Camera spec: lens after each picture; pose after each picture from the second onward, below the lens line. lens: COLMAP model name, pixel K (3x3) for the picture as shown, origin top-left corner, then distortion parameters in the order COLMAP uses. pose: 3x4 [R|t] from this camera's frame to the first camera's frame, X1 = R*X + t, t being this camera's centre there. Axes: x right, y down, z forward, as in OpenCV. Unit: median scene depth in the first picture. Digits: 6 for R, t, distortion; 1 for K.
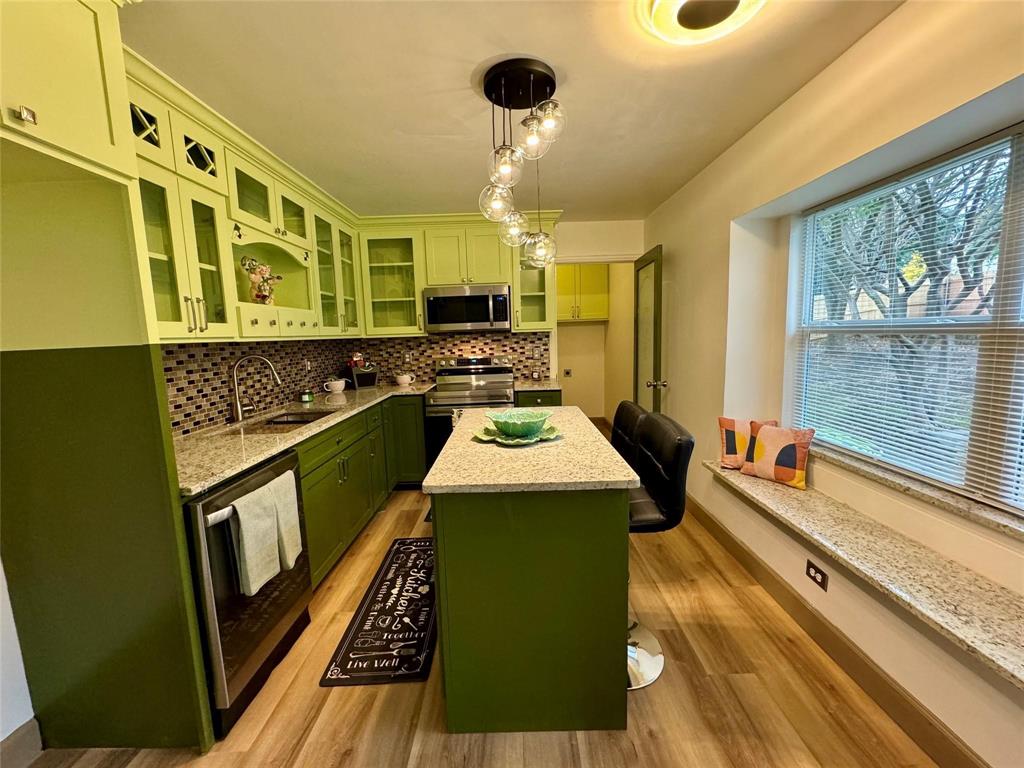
lens RADIAL K [[407.6, 0, 512.0], [0, 407.6, 384.0], [0, 0, 1]] dist [0.000244, 0.000087]
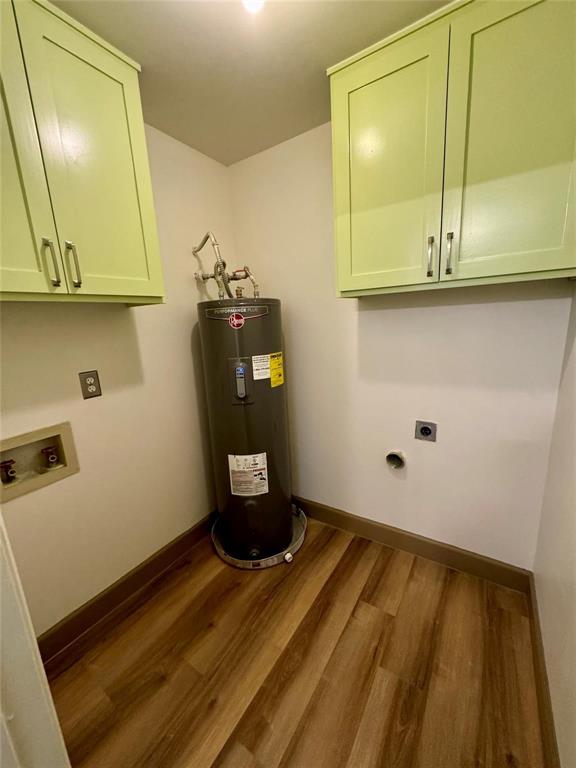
lens RADIAL K [[305.7, 0, 288.0], [0, 305.7, 384.0], [0, 0, 1]] dist [0.000244, 0.000087]
pose [[0.833610, 0.108460, -0.541600, 0.375425], [-0.046279, 0.990799, 0.127185, -0.210982], [0.550411, -0.080958, 0.830959, 1.463066]]
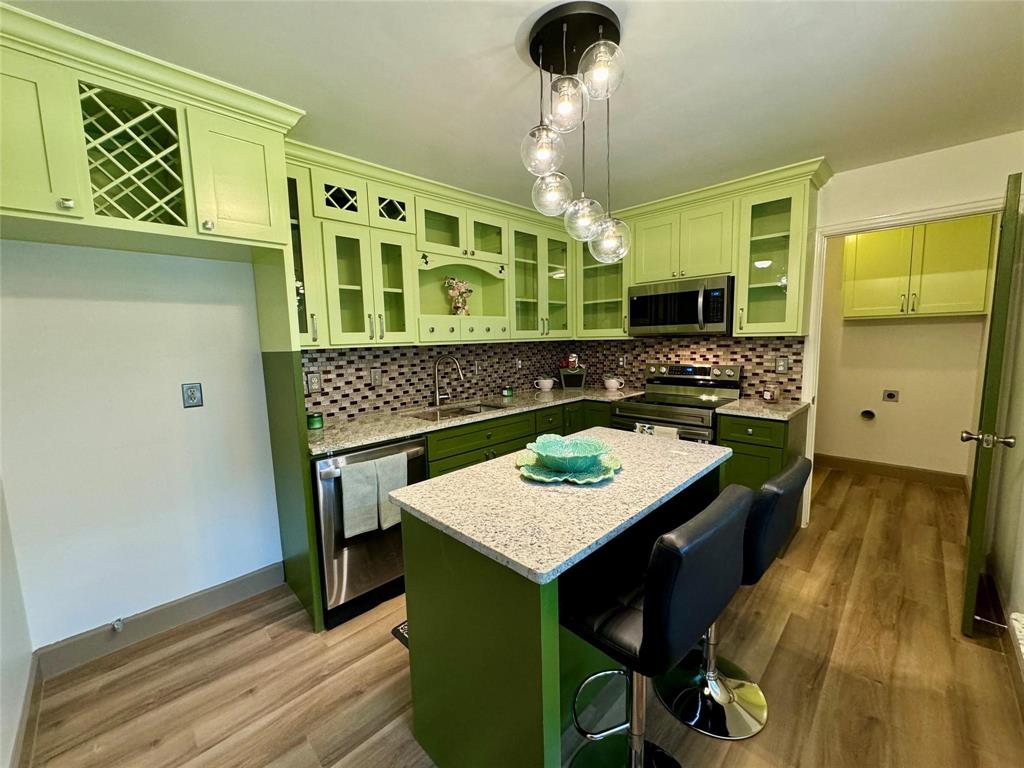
lens RADIAL K [[407.6, 0, 512.0], [0, 407.6, 384.0], [0, 0, 1]] dist [0.000244, 0.000087]
pose [[0.705872, 0.095734, -0.701840, 0.345238], [-0.086080, 0.995075, 0.049157, -0.053855], [0.703089, 0.025716, 0.710637, 0.221504]]
